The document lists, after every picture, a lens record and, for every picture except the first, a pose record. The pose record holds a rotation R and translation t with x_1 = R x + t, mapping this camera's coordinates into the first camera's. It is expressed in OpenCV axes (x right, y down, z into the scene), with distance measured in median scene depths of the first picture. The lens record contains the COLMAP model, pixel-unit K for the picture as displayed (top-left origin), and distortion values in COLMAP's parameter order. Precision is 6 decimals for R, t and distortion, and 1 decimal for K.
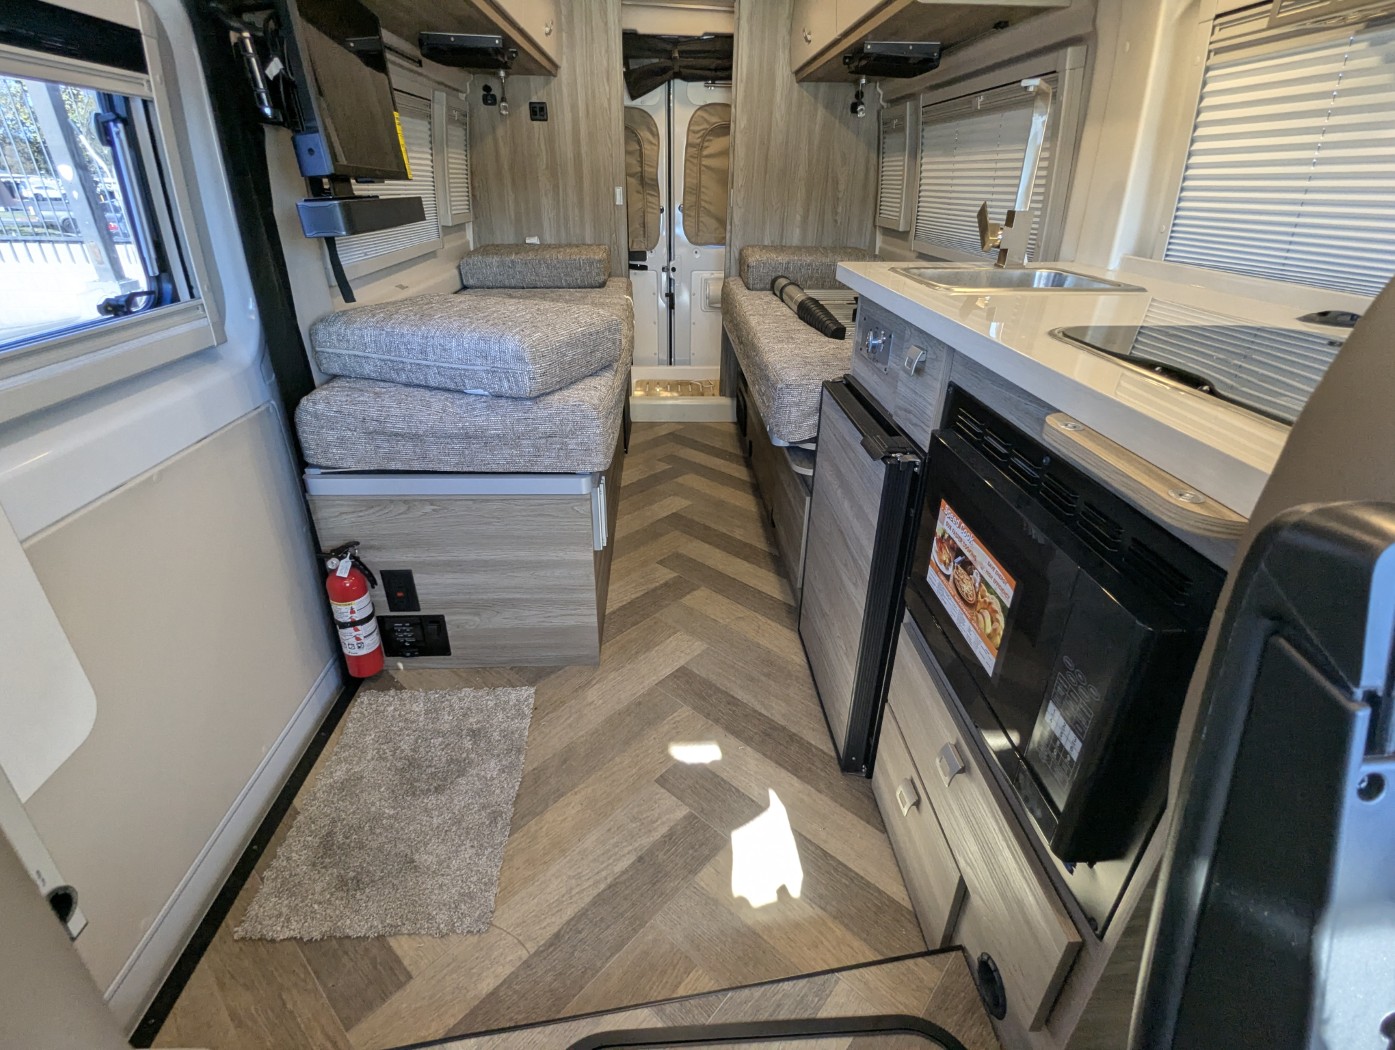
lens RADIAL K [[664.4, 0, 697.9], [0, 664.4, 525.7], [0, 0, 1]] dist [-0.002528, 0.003459]
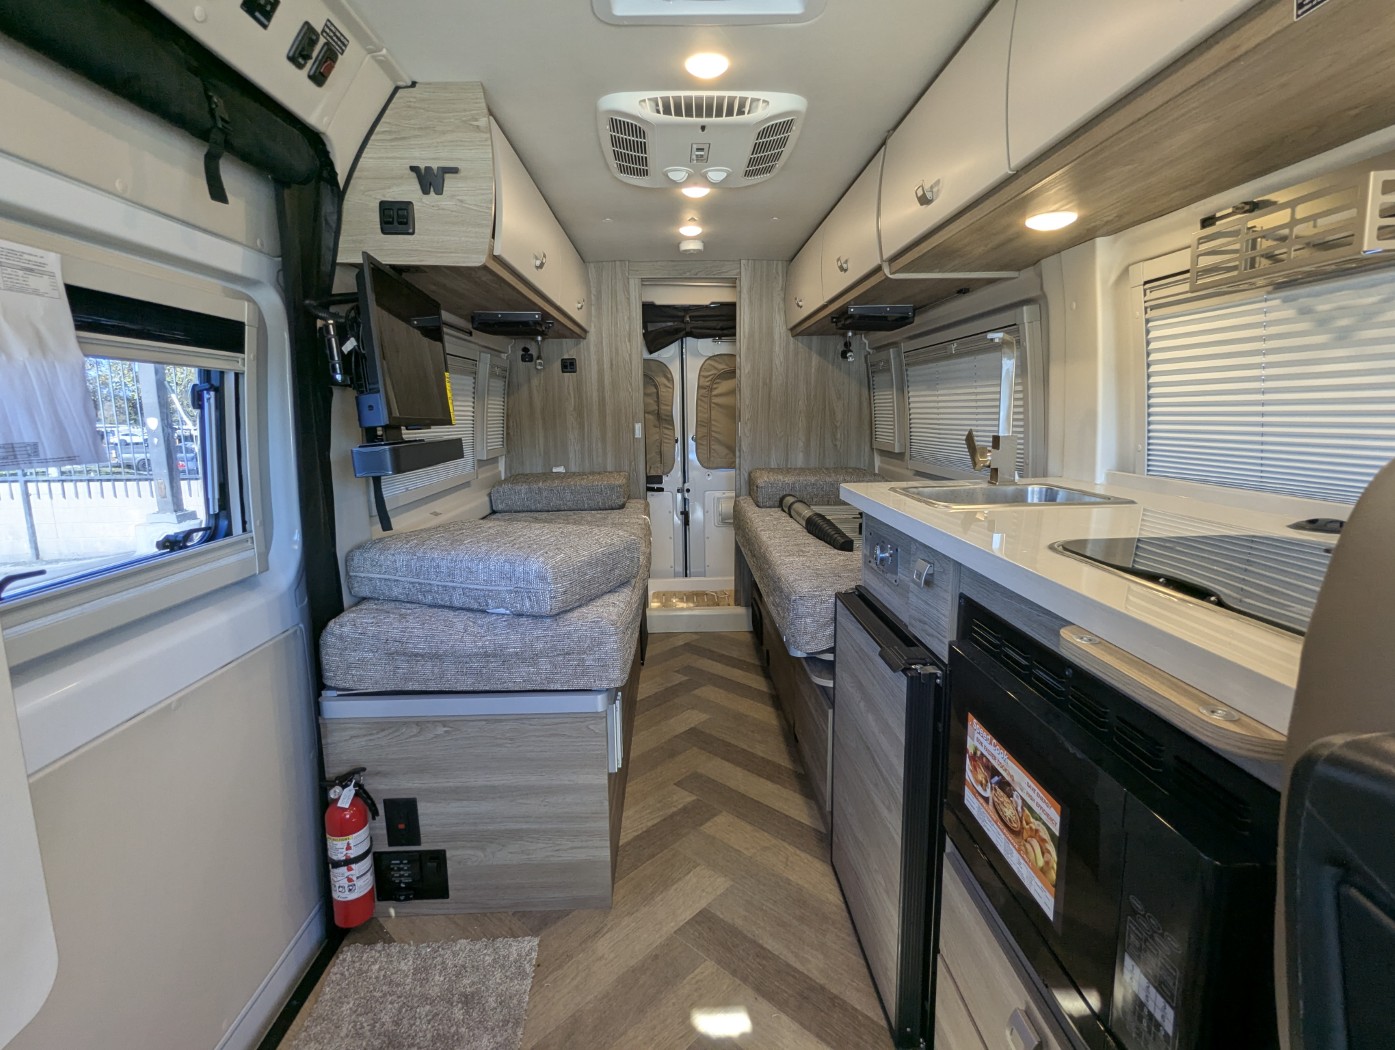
lens RADIAL K [[663.8, 0, 697.6], [0, 663.8, 526.5], [0, 0, 1]] dist [0.000683, 0.000809]
pose [[0.999454, -0.025591, -0.020914, -0.000132], [0.018009, 0.952303, -0.304621, -0.003811], [0.027712, 0.304078, 0.952244, -0.005307]]
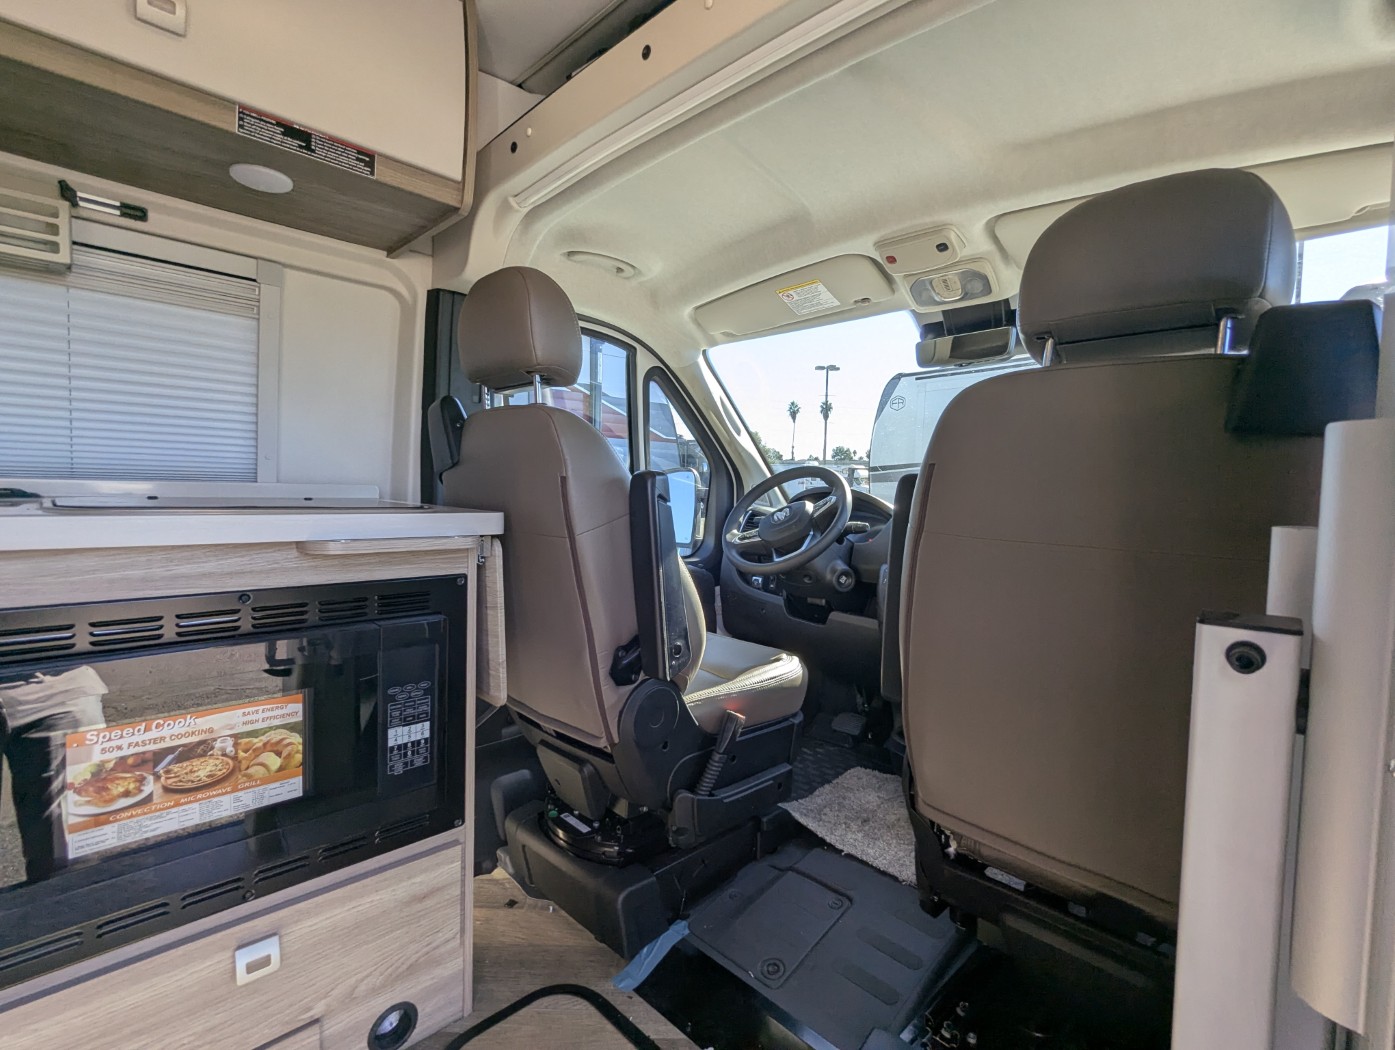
lens RADIAL K [[664.4, 0, 697.4], [0, 664.4, 533.9], [0, 0, 1]] dist [-0.000871, 0.001076]
pose [[-0.663428, -0.085716, 0.743314, -0.223109], [0.311928, 0.871294, 0.378878, -0.104517], [-0.680121, 0.483218, -0.551304, 0.284923]]
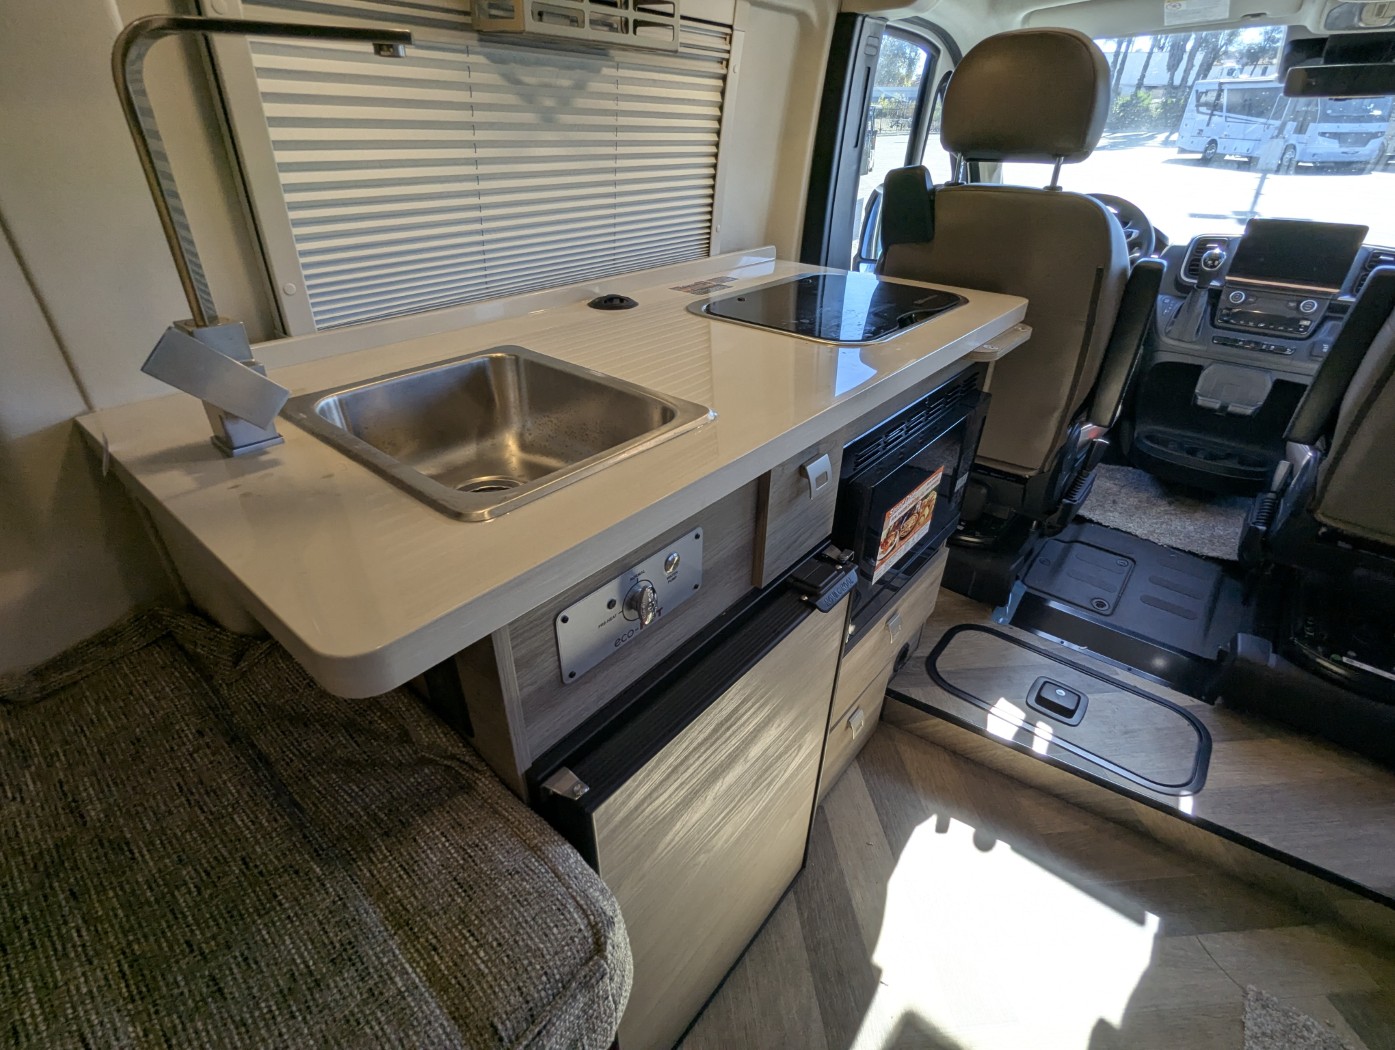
lens RADIAL K [[664.3, 0, 698.2], [0, 664.3, 527.4], [0, 0, 1]] dist [0.000212, 0.000091]
pose [[-0.740451, -0.361403, 0.566674, -0.009705], [0.296570, 0.580924, 0.758007, -0.317084], [-0.603141, 0.729325, -0.322964, 0.531918]]
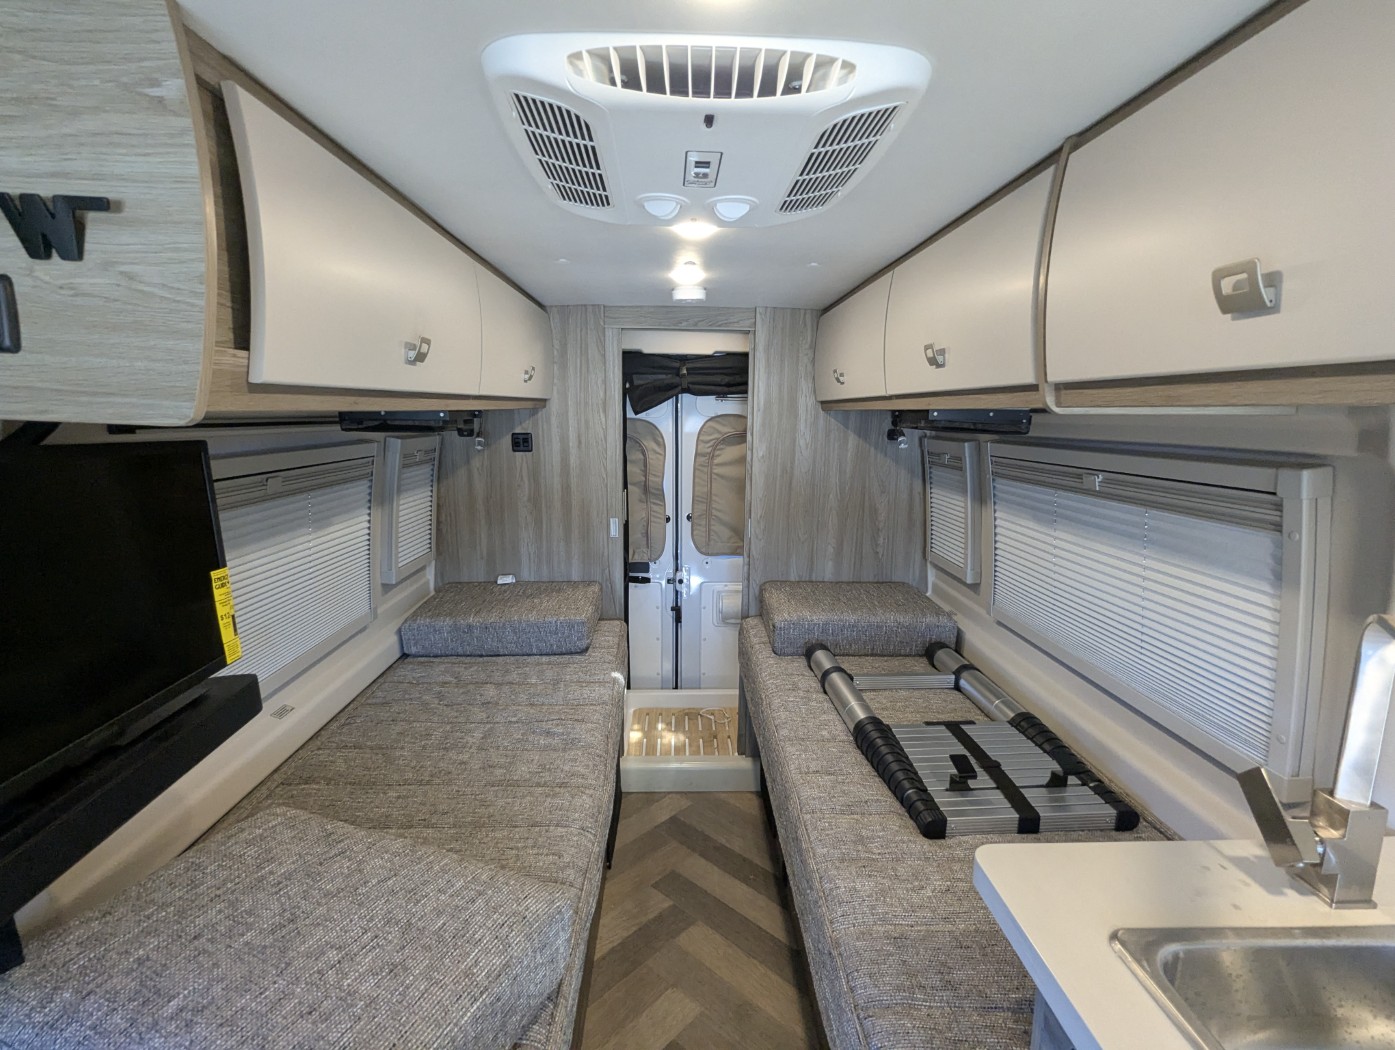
lens RADIAL K [[664.4, 0, 697.9], [0, 664.4, 525.7], [0, 0, 1]] dist [-0.002528, 0.003459]
pose [[0.999847, -0.004017, -0.017043, 0.000736], [-0.001458, 0.950848, -0.309653, -0.265796], [0.017449, 0.309630, 0.950697, 0.230509]]
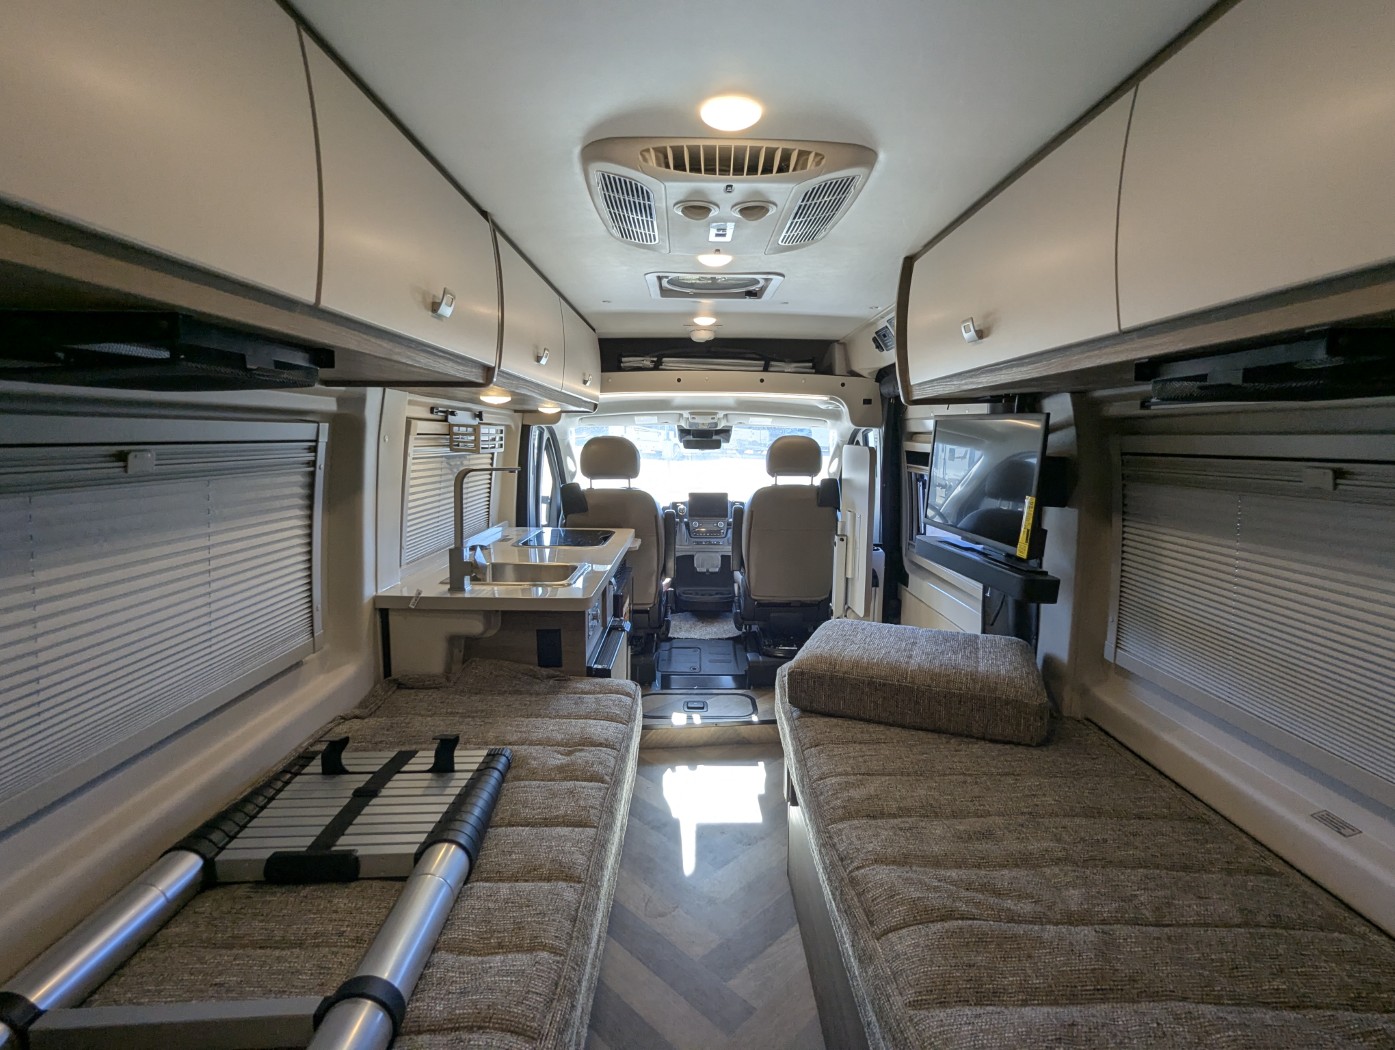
lens RADIAL K [[666.9, 0, 696.9], [0, 666.9, 532.1], [0, 0, 1]] dist [-0.001513, 0.002699]
pose [[-0.998987, -0.016829, 0.041730, -0.015015], [0.010918, 0.809045, 0.587645, -0.640754], [-0.043651, 0.587505, -0.808042, 1.024574]]
